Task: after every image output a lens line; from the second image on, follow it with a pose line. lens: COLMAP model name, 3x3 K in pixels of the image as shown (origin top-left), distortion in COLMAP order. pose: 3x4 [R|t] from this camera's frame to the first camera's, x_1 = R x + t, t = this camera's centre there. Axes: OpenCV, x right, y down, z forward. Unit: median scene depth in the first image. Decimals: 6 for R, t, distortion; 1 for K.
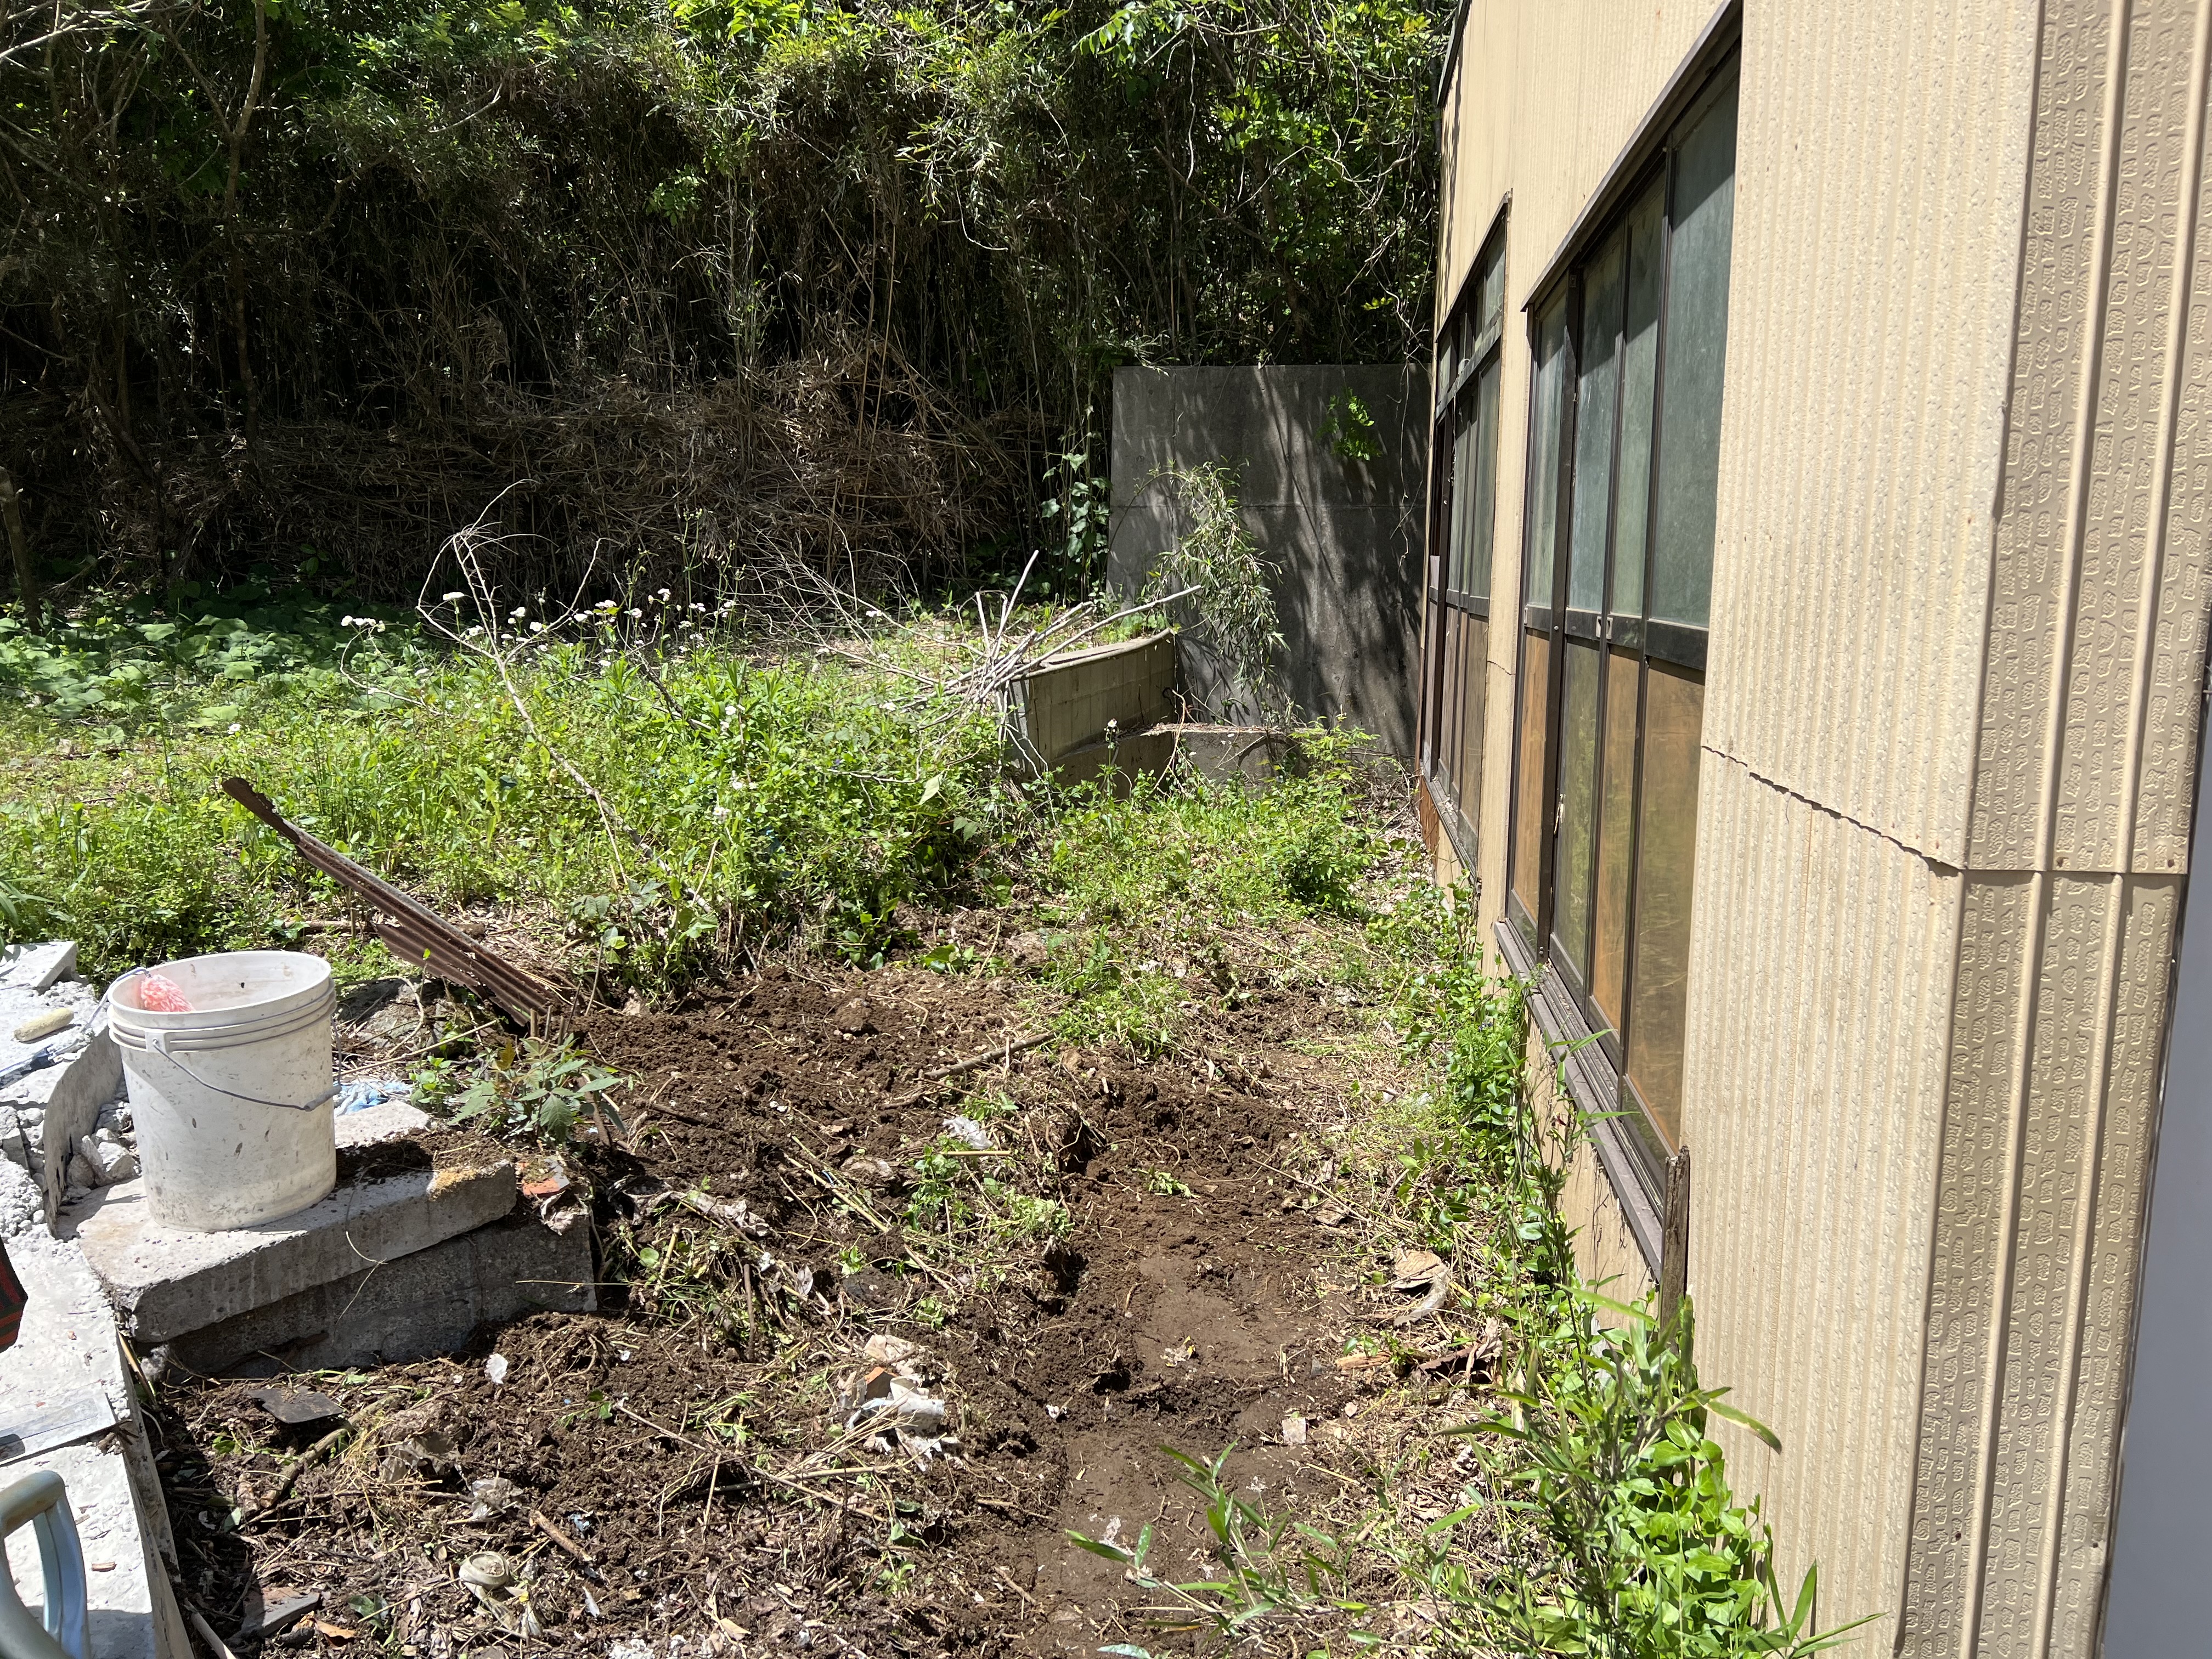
lens RADIAL K [[1709.4, 0, 1098.4], [0, 1709.4, 876.6], [0, 0, 1]] dist [0.065076, -0.065386]
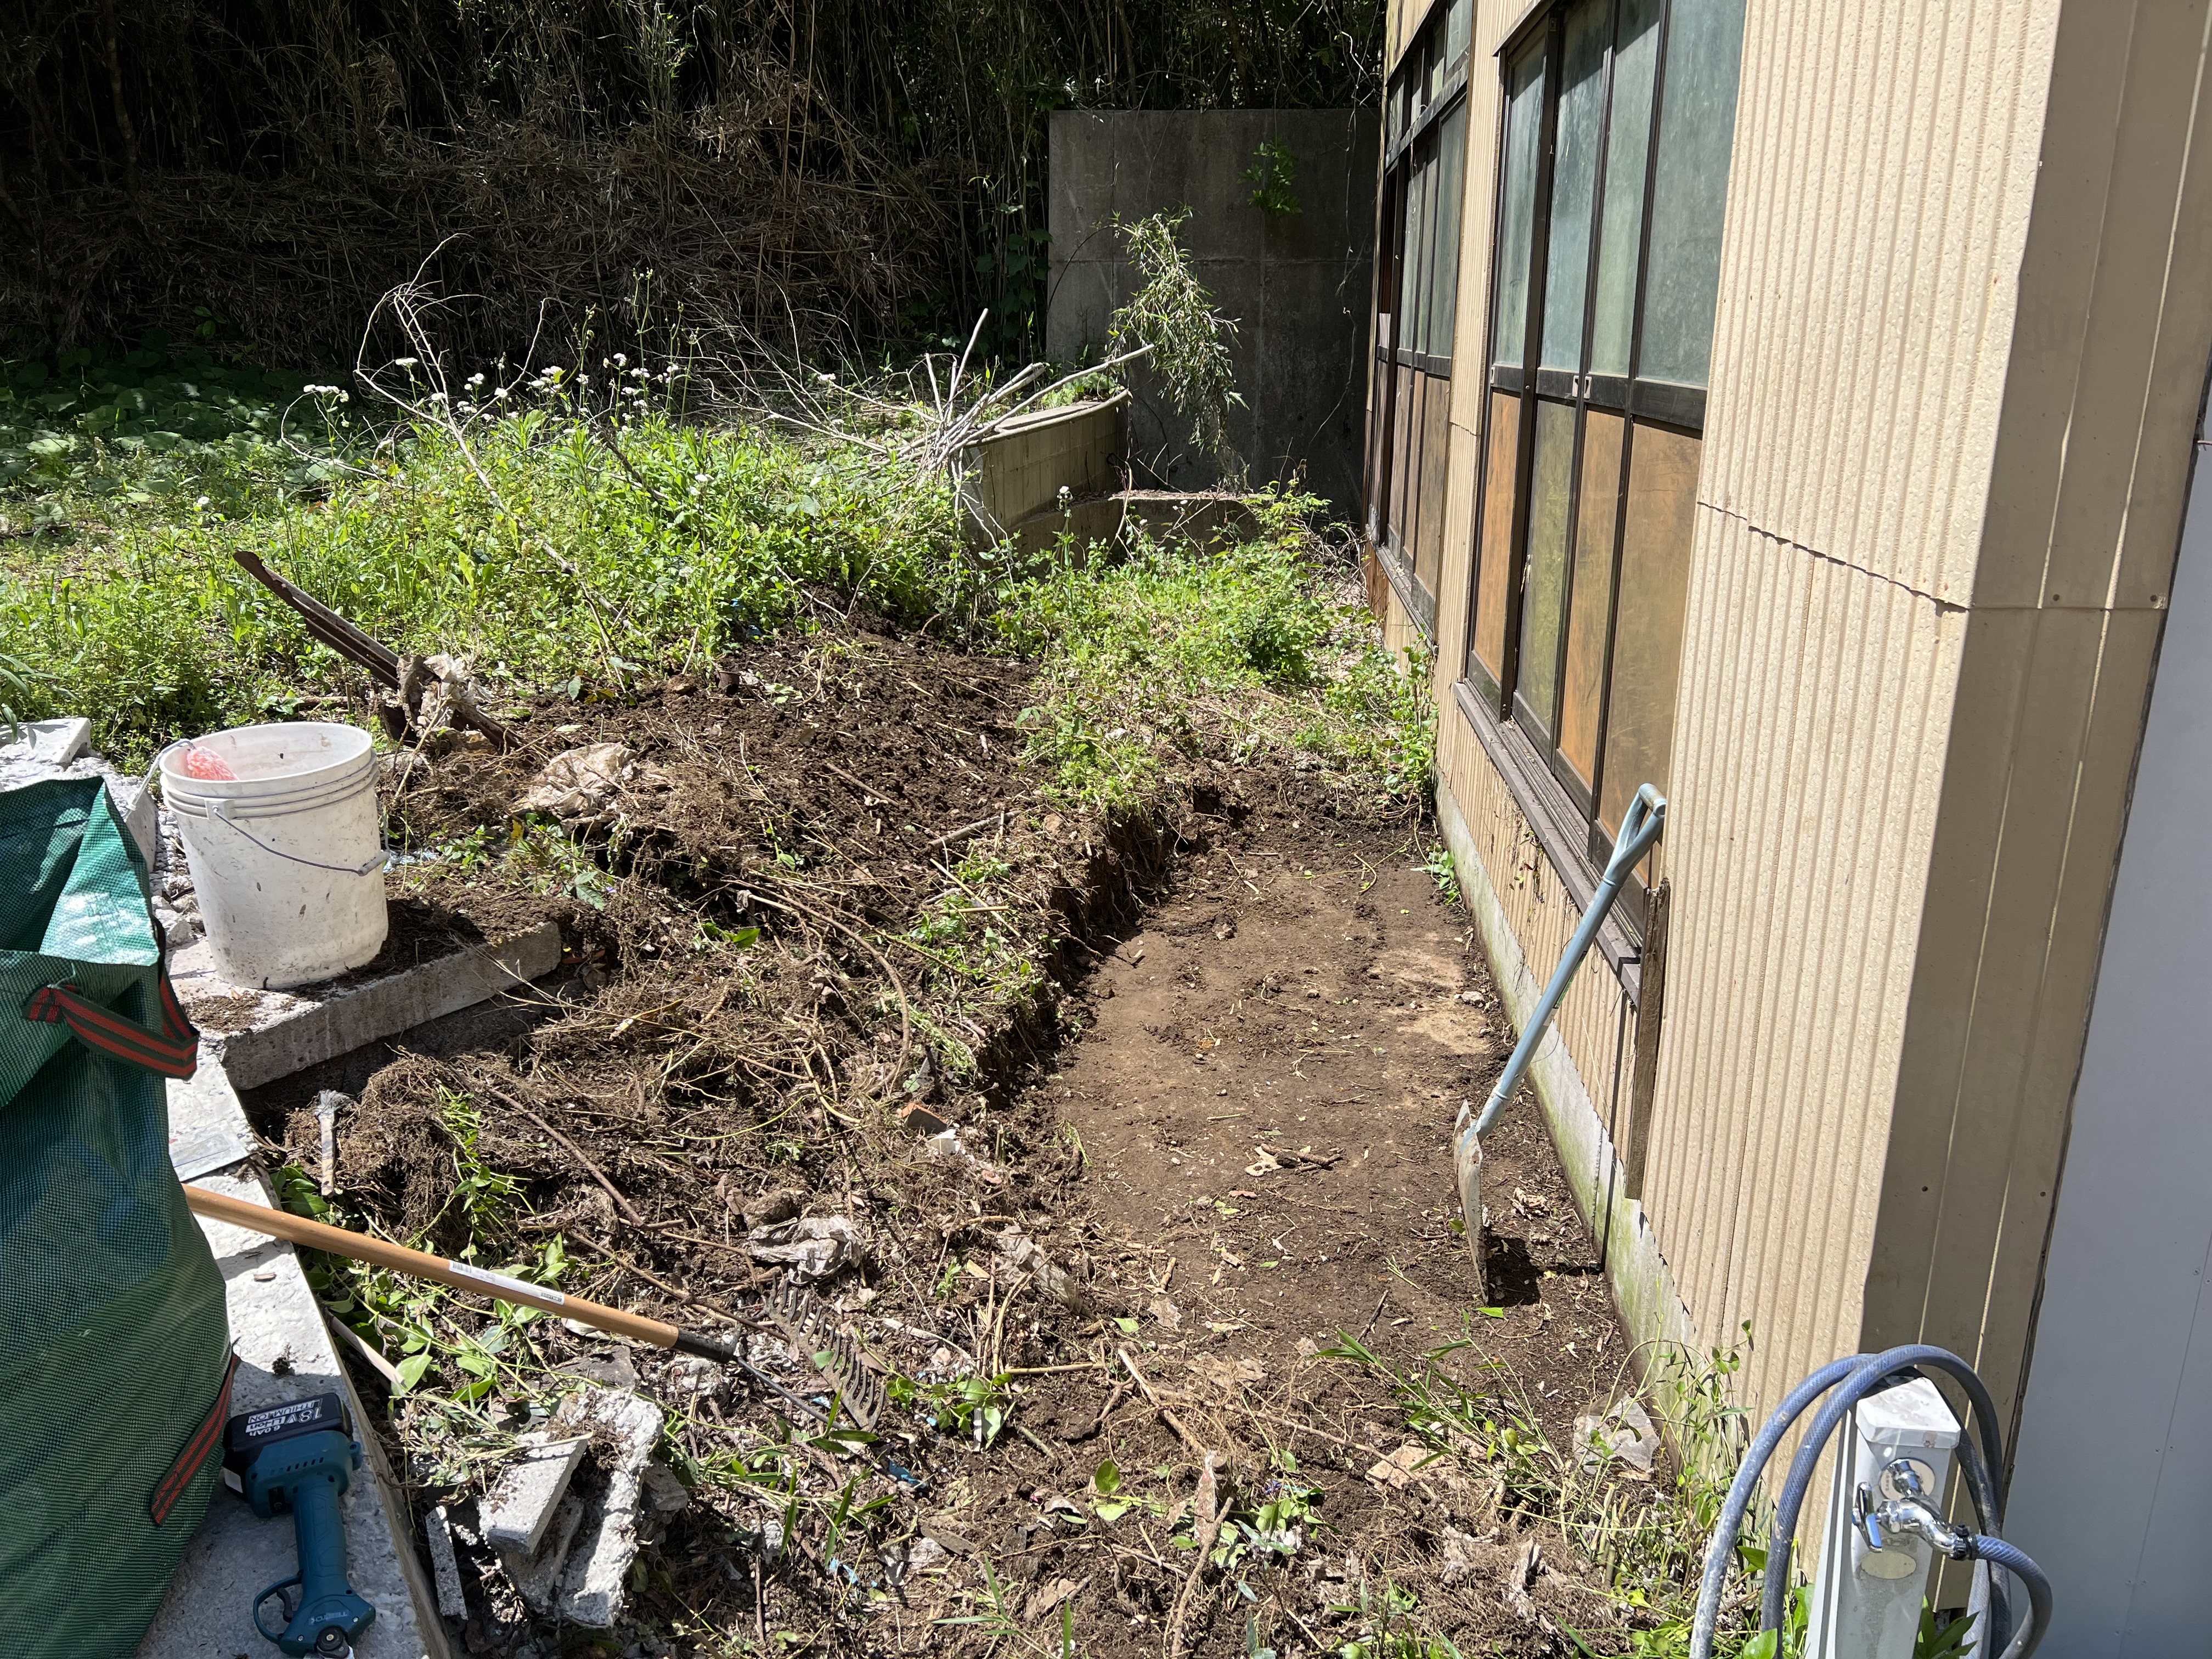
lens RADIAL K [[1709.4, 0, 1098.4], [0, 1709.4, 876.6], [0, 0, 1]] dist [0.065076, -0.065386]
pose [[0.998779, -0.020912, 0.044754, -0.028301], [0.014902, 0.991317, 0.130645, 0.003464], [-0.047097, -0.129819, 0.990419, -0.023878]]
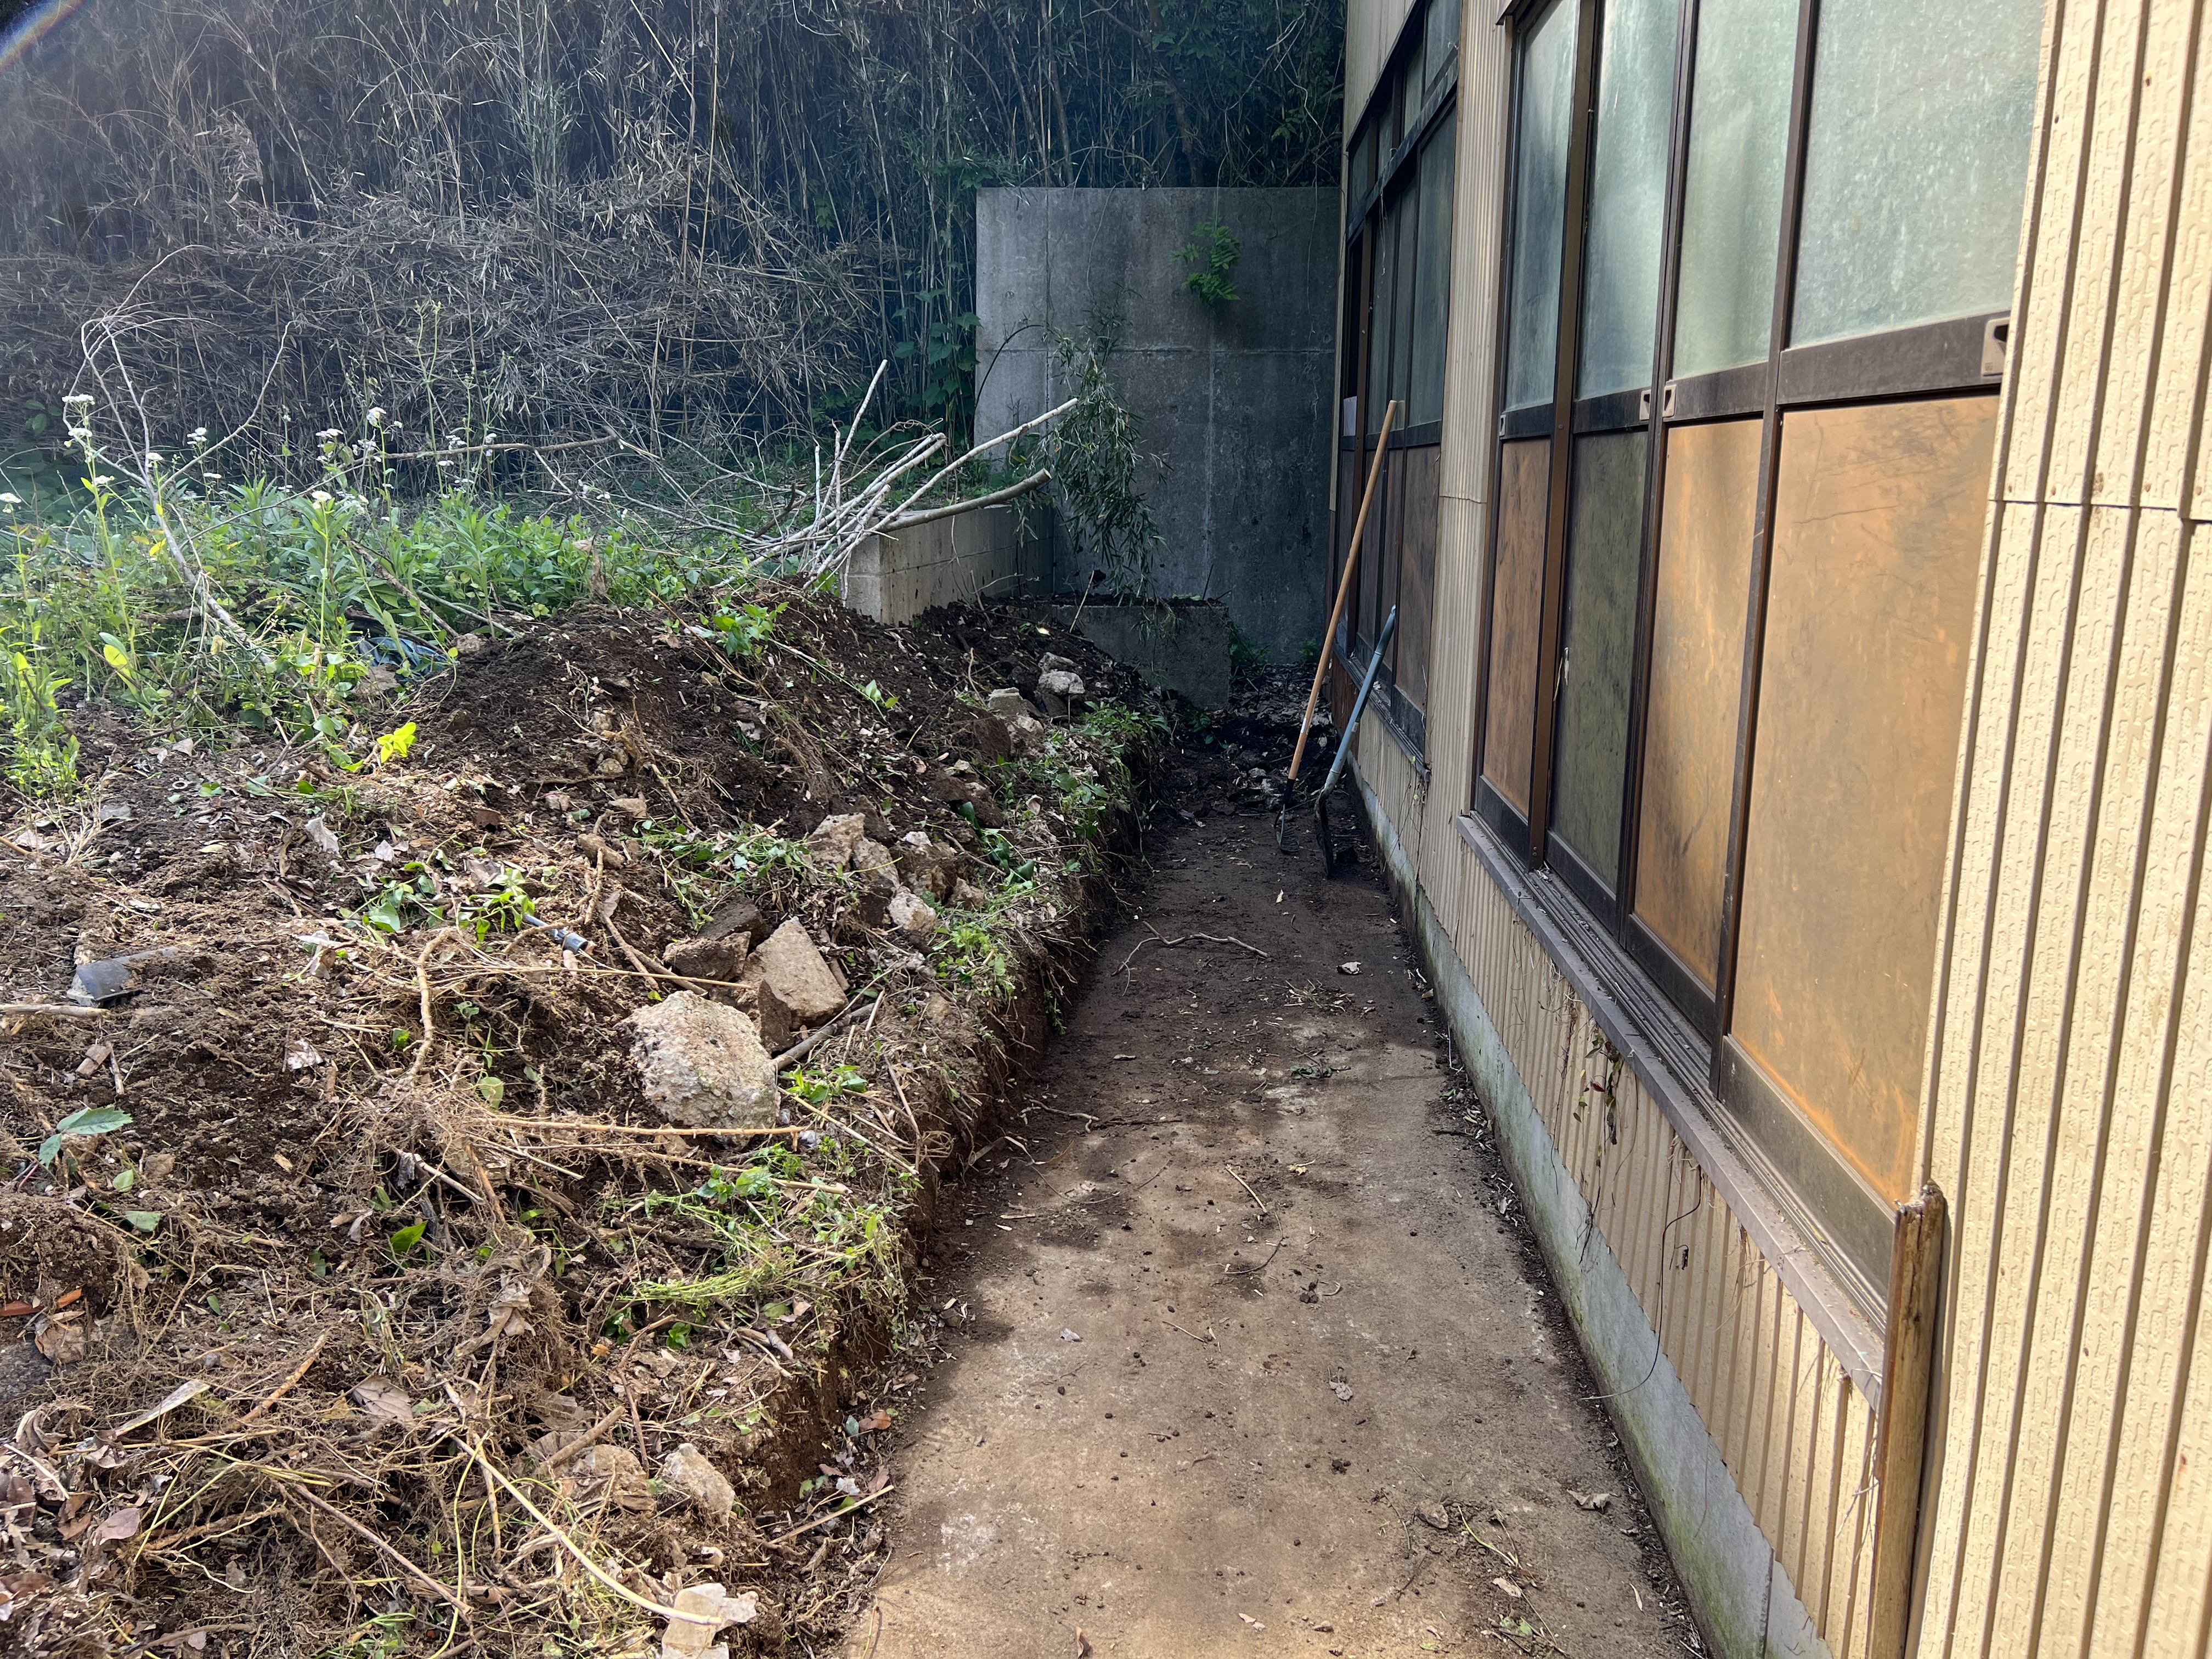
lens RADIAL K [[1709.4, 0, 1098.4], [0, 1709.4, 876.6], [0, 0, 1]] dist [0.065076, -0.065386]
pose [[0.997331, -0.021544, 0.069755, 0.004330], [0.017420, 0.998094, 0.059196, 0.003501], [-0.070898, -0.057823, 0.995806, 0.185171]]
